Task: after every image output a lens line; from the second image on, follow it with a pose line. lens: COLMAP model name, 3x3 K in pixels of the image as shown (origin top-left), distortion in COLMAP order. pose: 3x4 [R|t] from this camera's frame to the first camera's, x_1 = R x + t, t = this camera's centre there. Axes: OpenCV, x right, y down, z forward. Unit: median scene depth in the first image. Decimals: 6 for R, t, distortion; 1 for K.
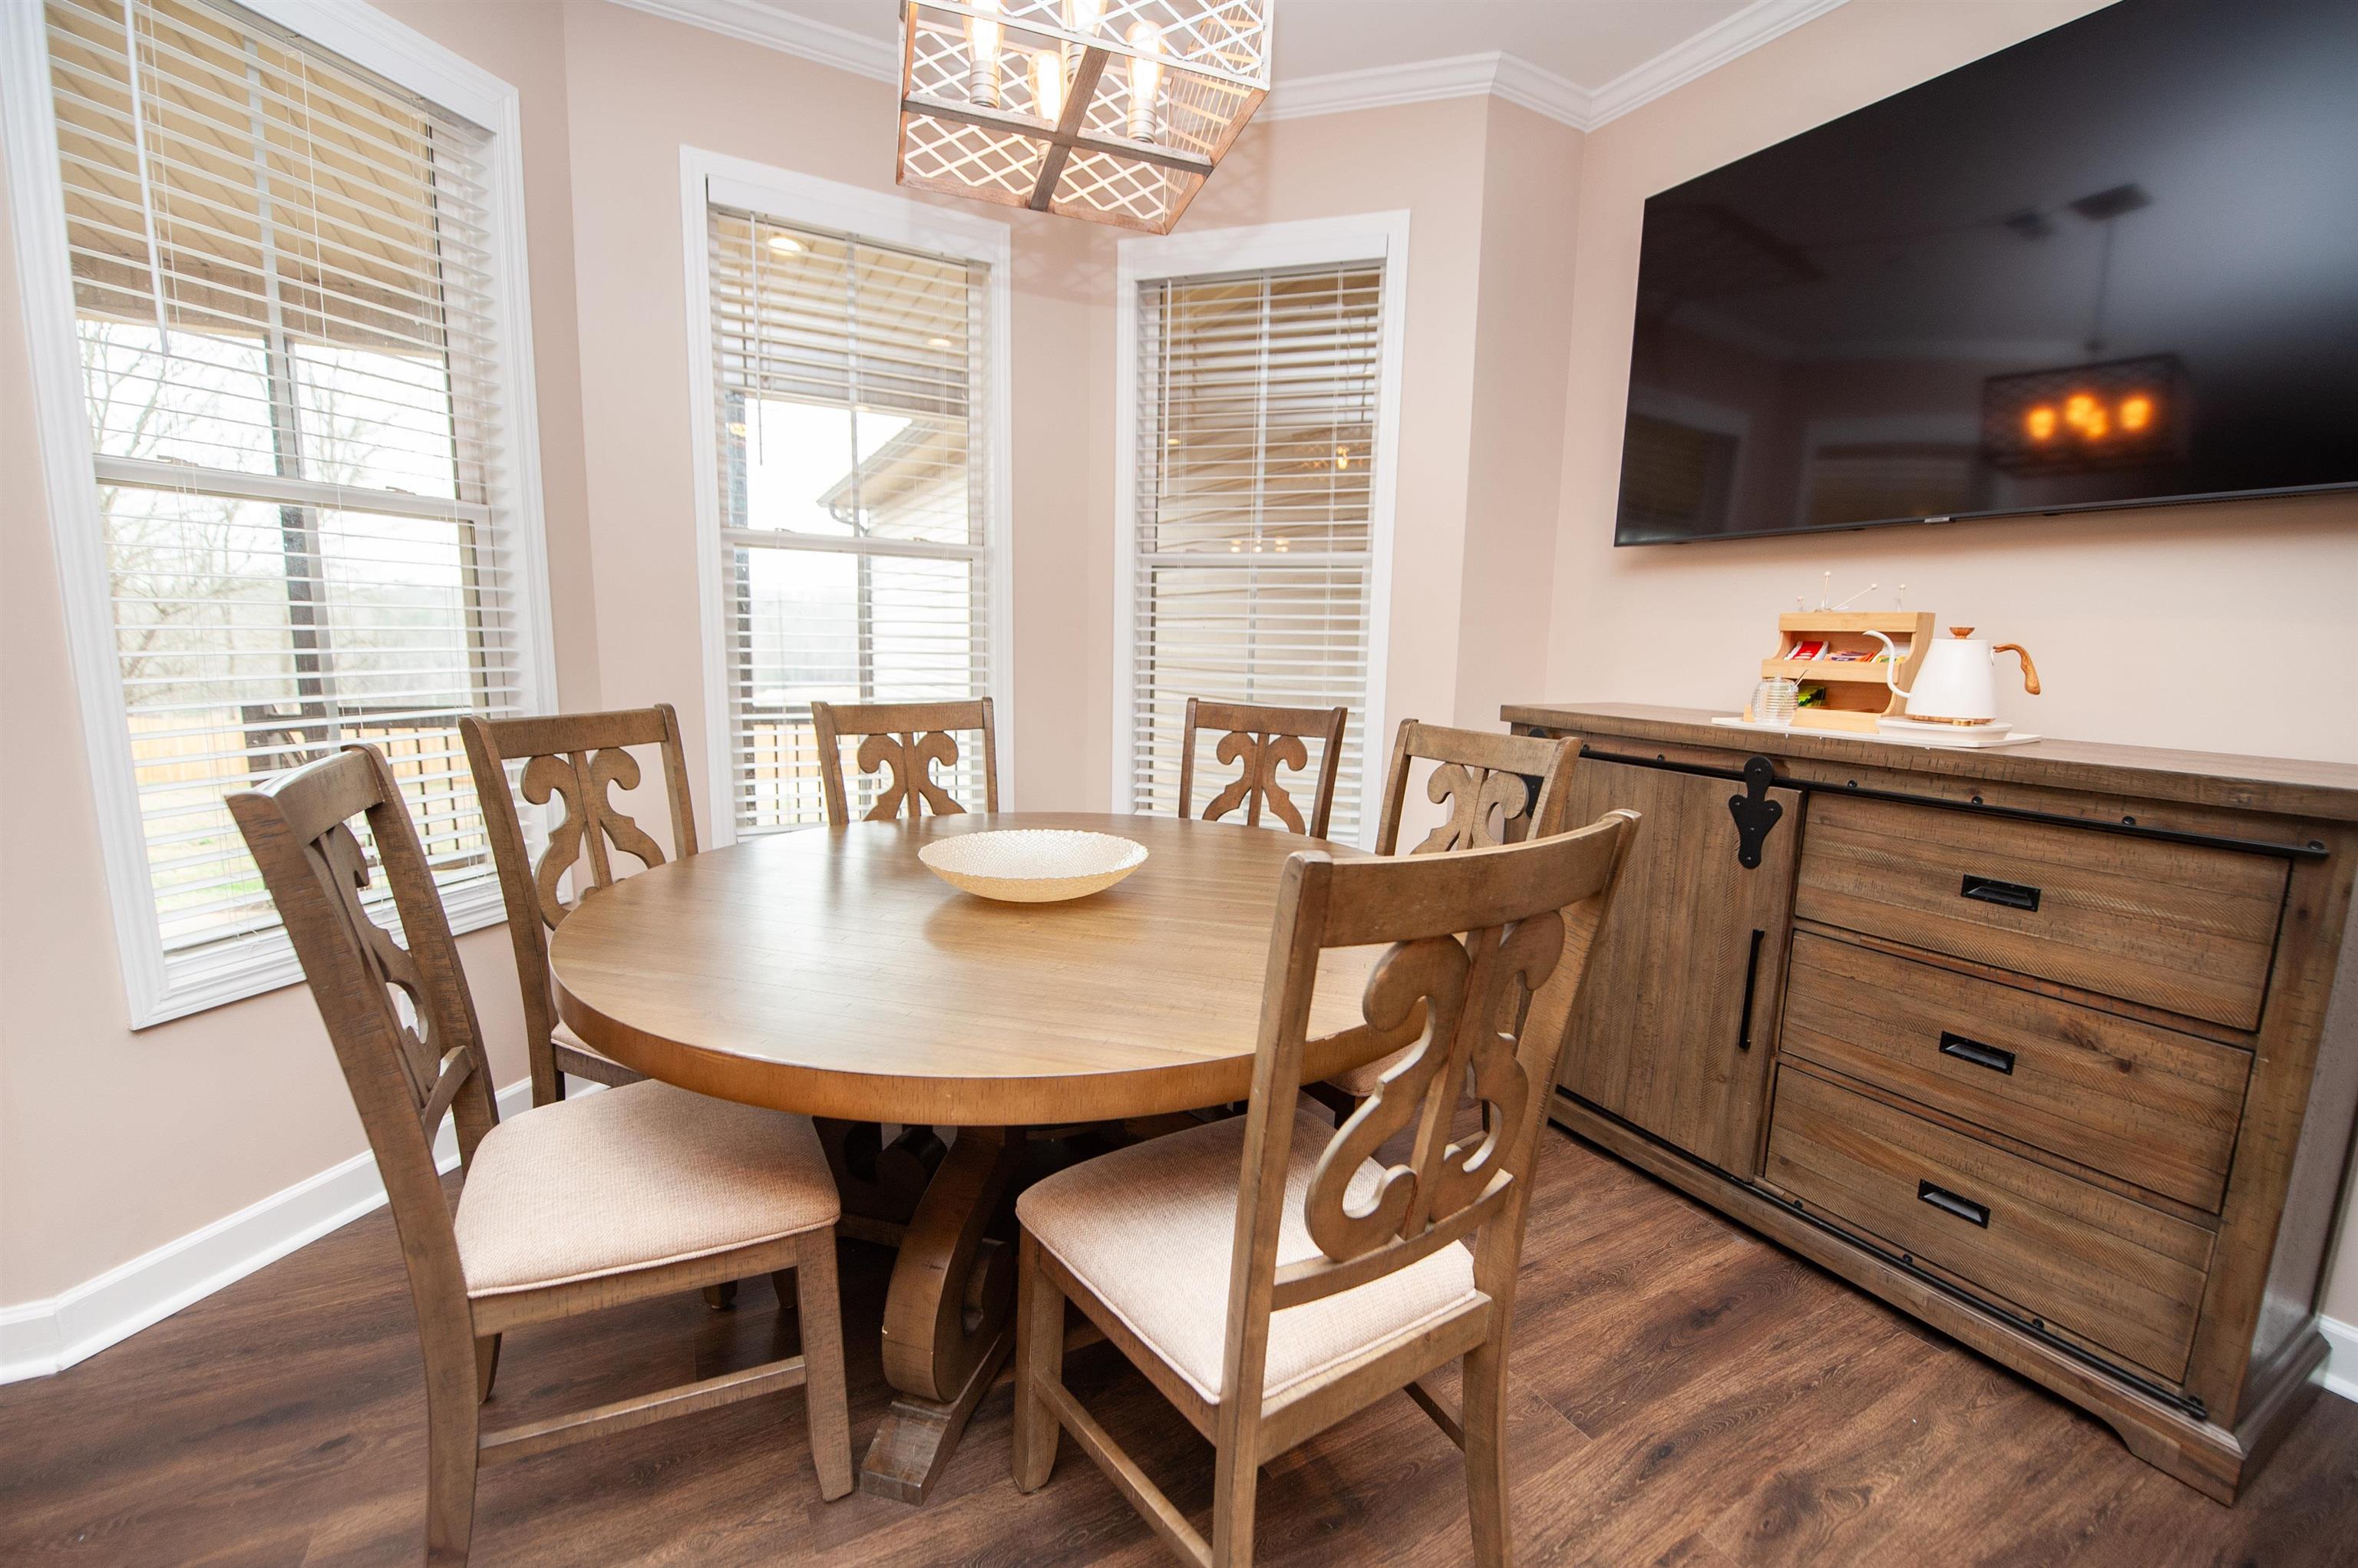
lens RADIAL K [[963.0, 0, 1183.6], [0, 963.0, 779.8], [0, 0, 1]] dist [-0.023232, -0.002472]
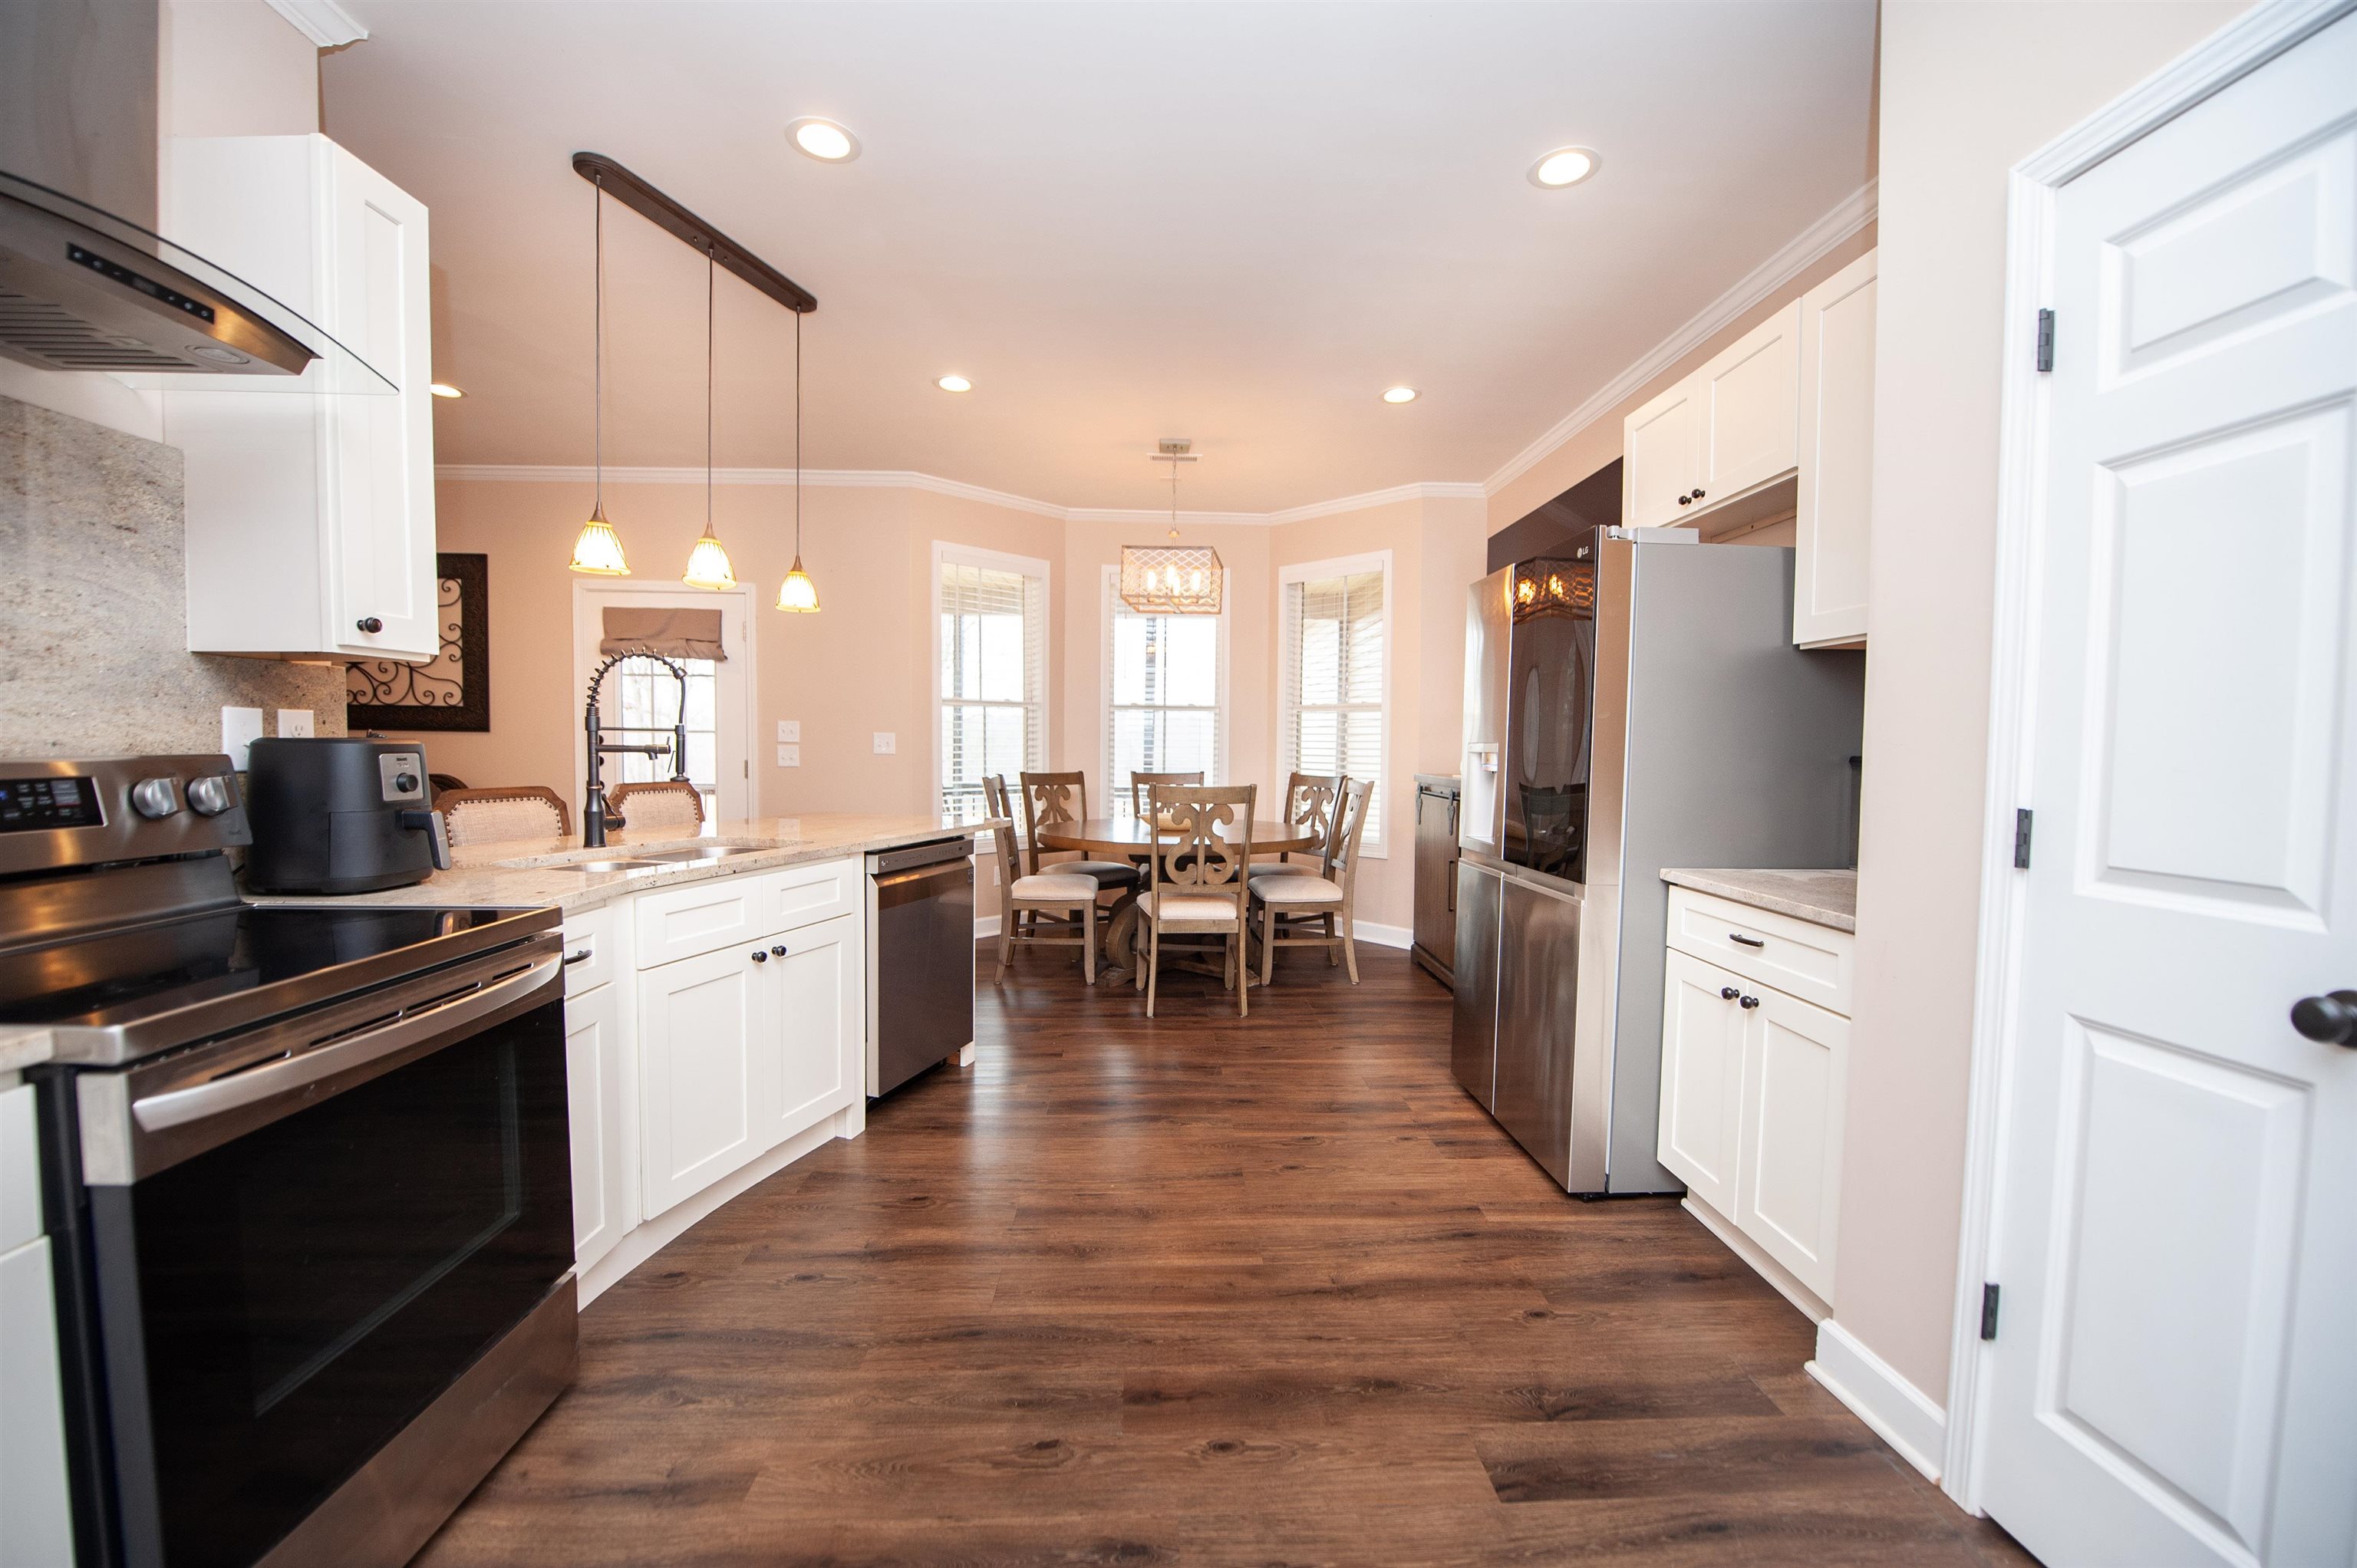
lens RADIAL K [[962.5, 0, 1185.3], [0, 962.5, 795.0], [0, 0, 1]] dist [-0.023232, -0.002472]
pose [[0.892853, 0.011444, -0.450203, 1.140067], [-0.058366, 0.994186, -0.090482, 0.262926], [0.446550, 0.107063, 0.888330, -1.544000]]
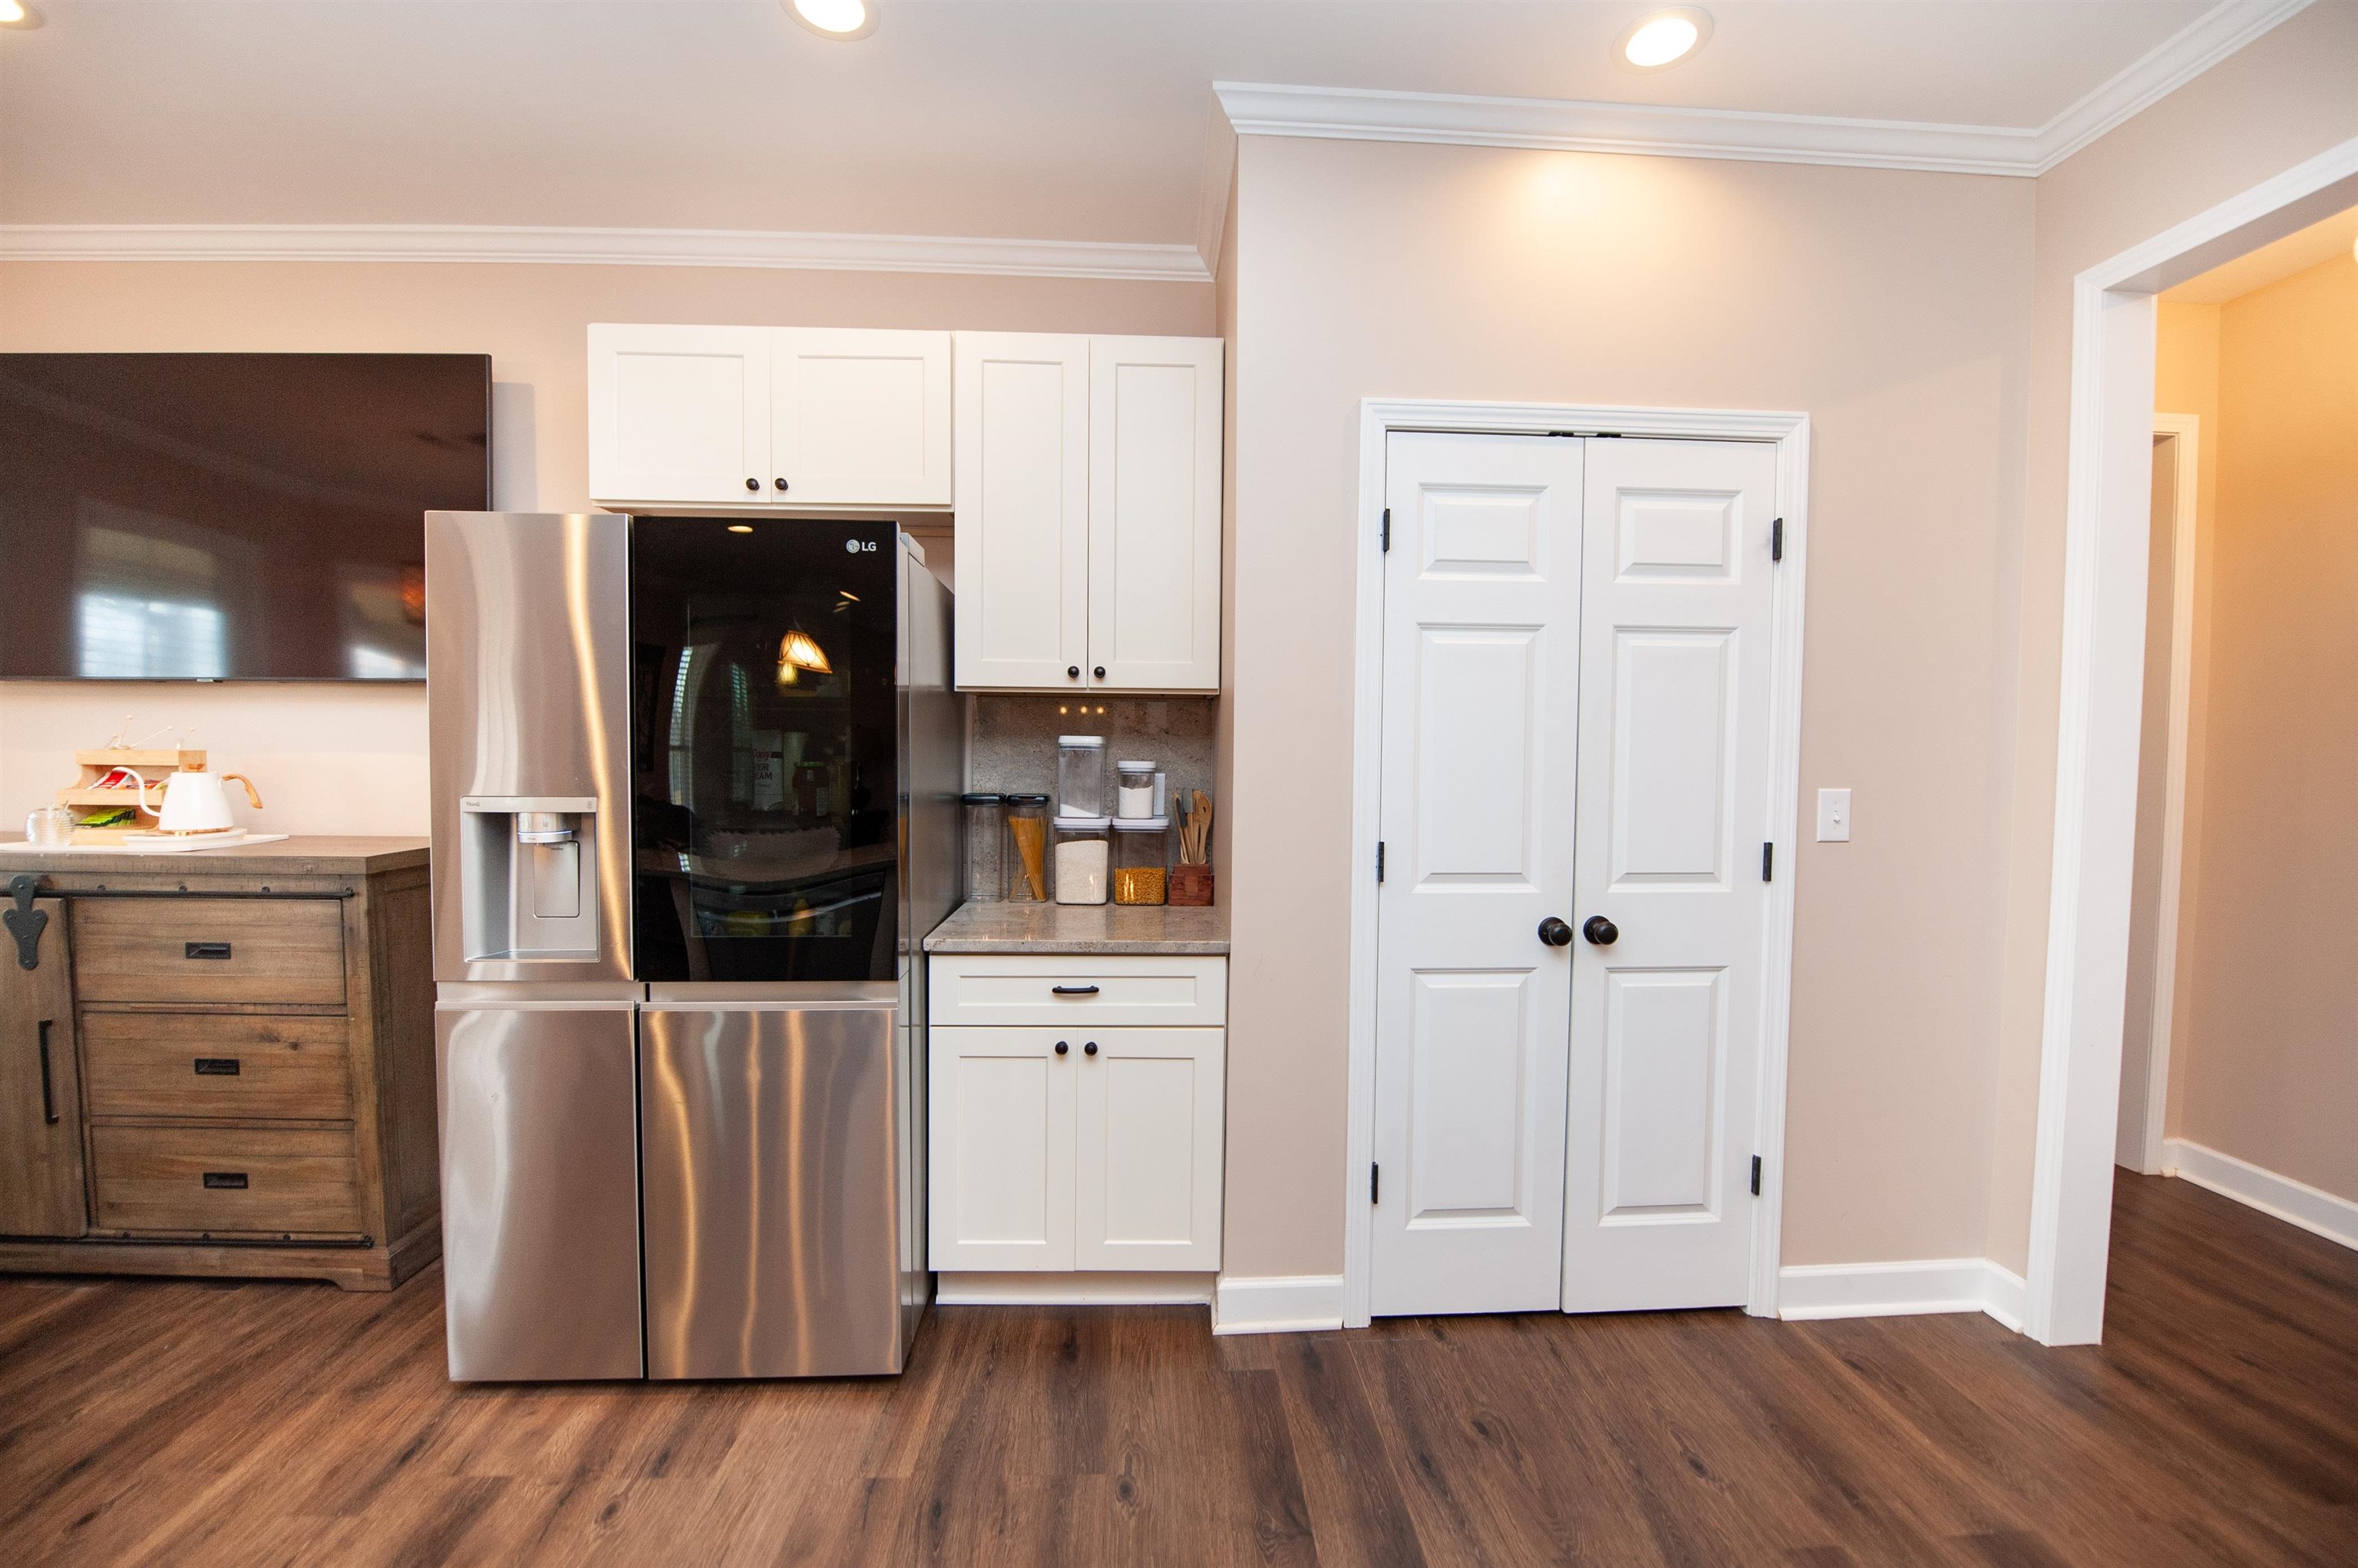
lens RADIAL K [[963.0, 0, 1191.7], [0, 963.0, 775.6], [0, 0, 1]] dist [-0.023232, -0.002472]
pose [[0.436840, -0.057434, 0.897704, 0.233264], [0.132512, 0.991181, -0.001069, 0.049779], [-0.889725, 0.119423, 0.440598, -0.856115]]
